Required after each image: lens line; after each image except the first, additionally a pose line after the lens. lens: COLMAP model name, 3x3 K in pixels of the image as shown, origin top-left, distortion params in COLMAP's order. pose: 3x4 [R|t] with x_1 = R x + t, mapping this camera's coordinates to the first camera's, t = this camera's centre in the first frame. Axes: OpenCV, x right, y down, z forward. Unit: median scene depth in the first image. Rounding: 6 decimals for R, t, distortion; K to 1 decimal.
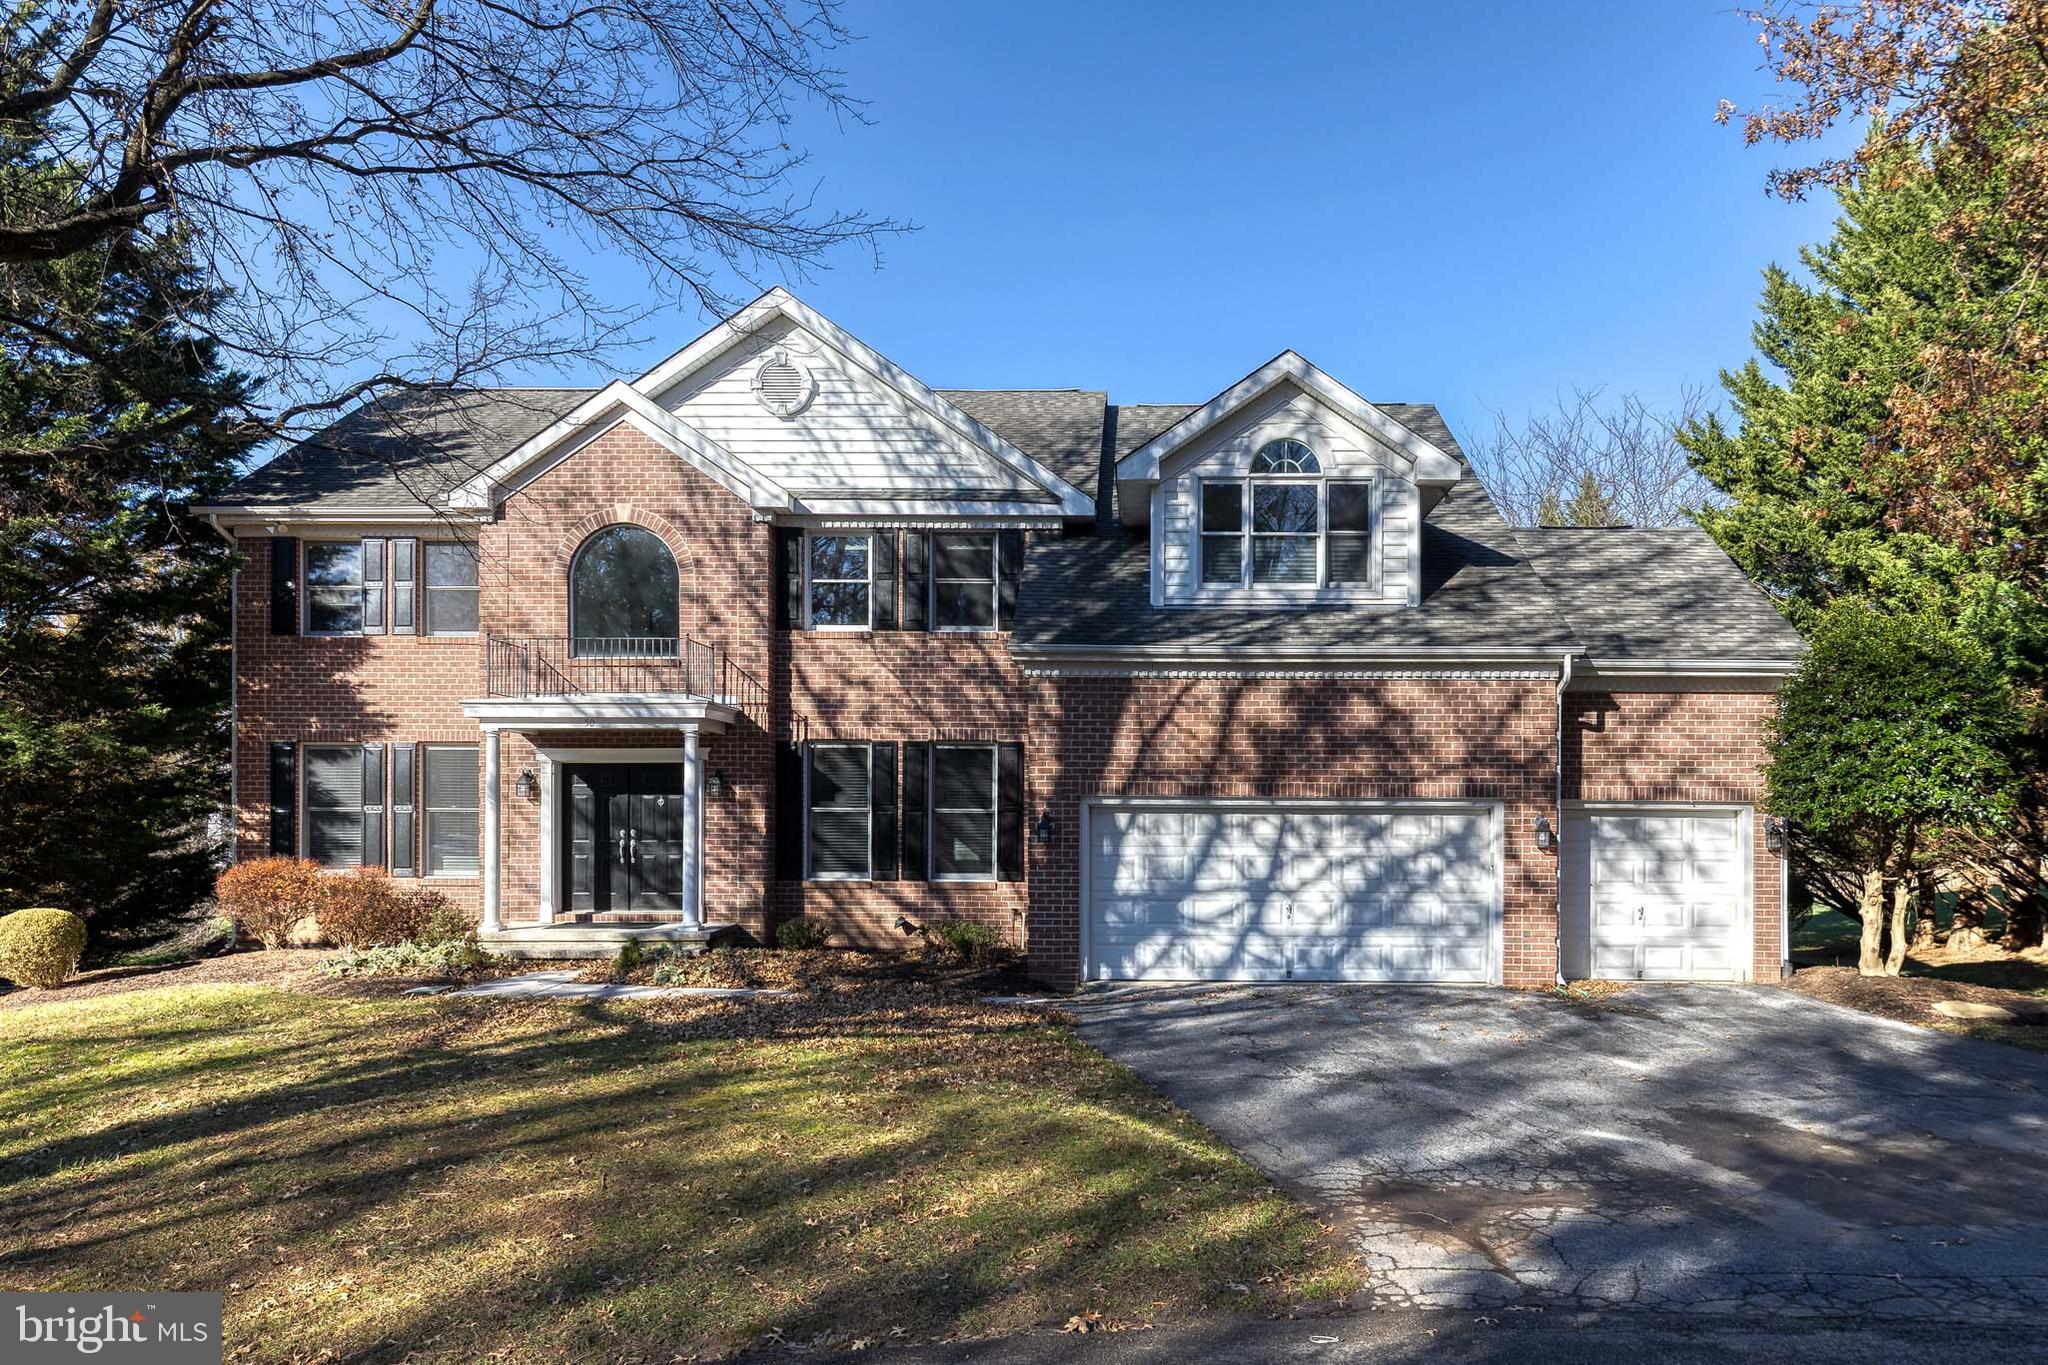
lens RADIAL K [[1416.7, 0, 1024.2], [0, 1416.7, 837.2], [0, 0, 1]] dist [0.005733, 0.001925]
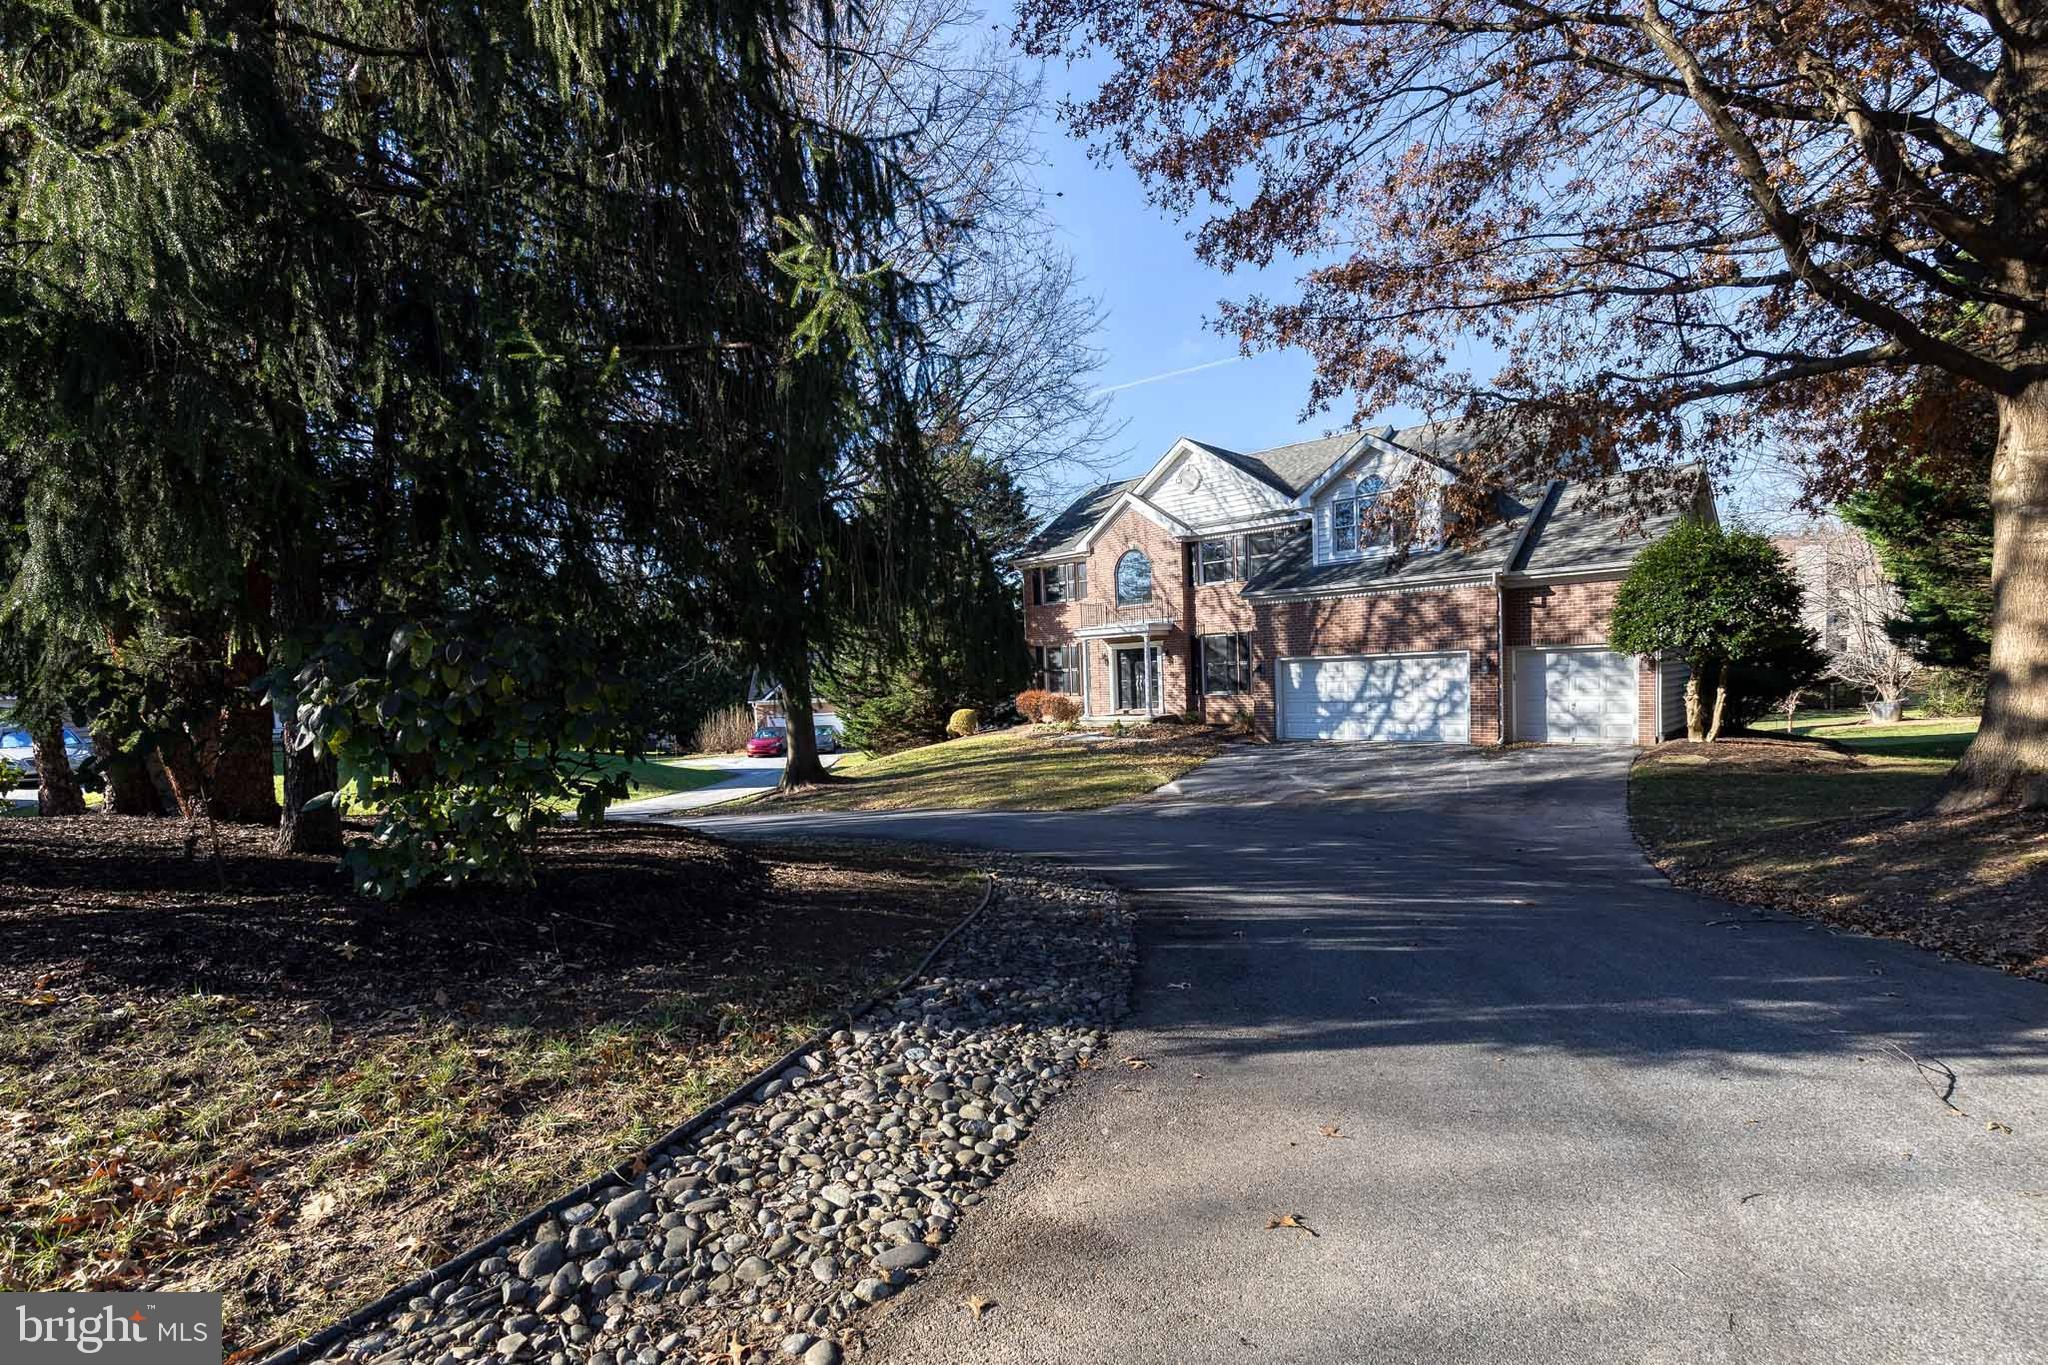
lens RADIAL K [[948.0, 0, 1020.8], [0, 948.0, 728.2], [0, 0, 1]] dist [0.006703, -0.000151]
pose [[0.720044, 0.007400, -0.693889, 0.769490], [0.046617, 0.997168, 0.059008, -0.022999], [0.692361, -0.074835, 0.717660, -0.346579]]
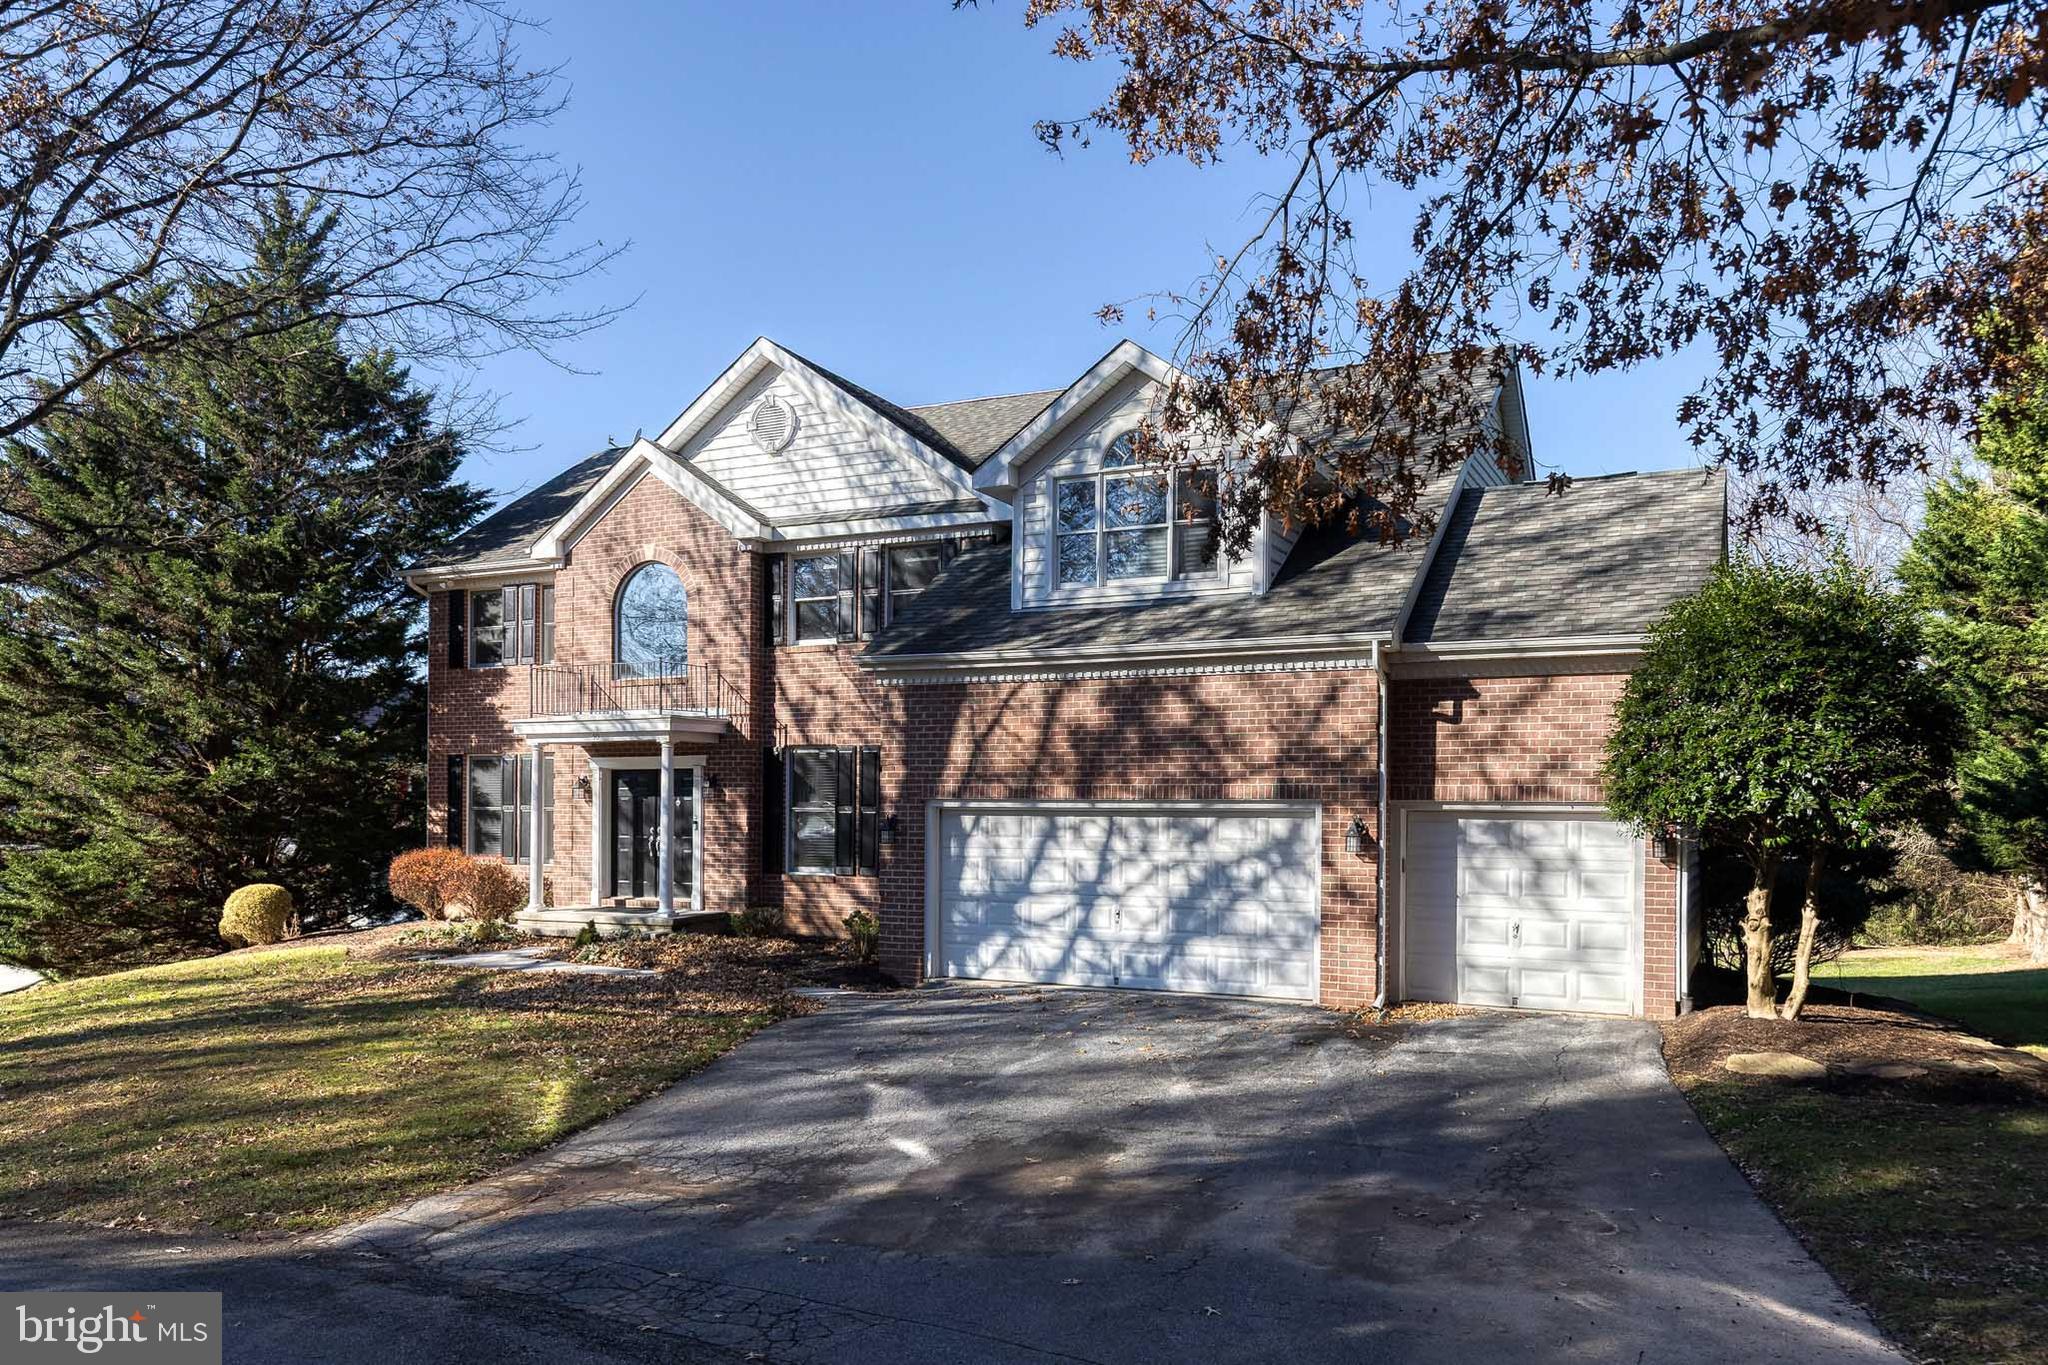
lens RADIAL K [[1507.6, 0, 1027.4], [0, 1507.6, 815.2], [0, 0, 1]] dist [0.005123, 0.006092]
pose [[0.896572, 0.001363, -0.442895, 0.582357], [-0.001799, 0.999998, -0.000564, -0.016205], [0.442894, 0.001303, 0.896573, 0.040627]]
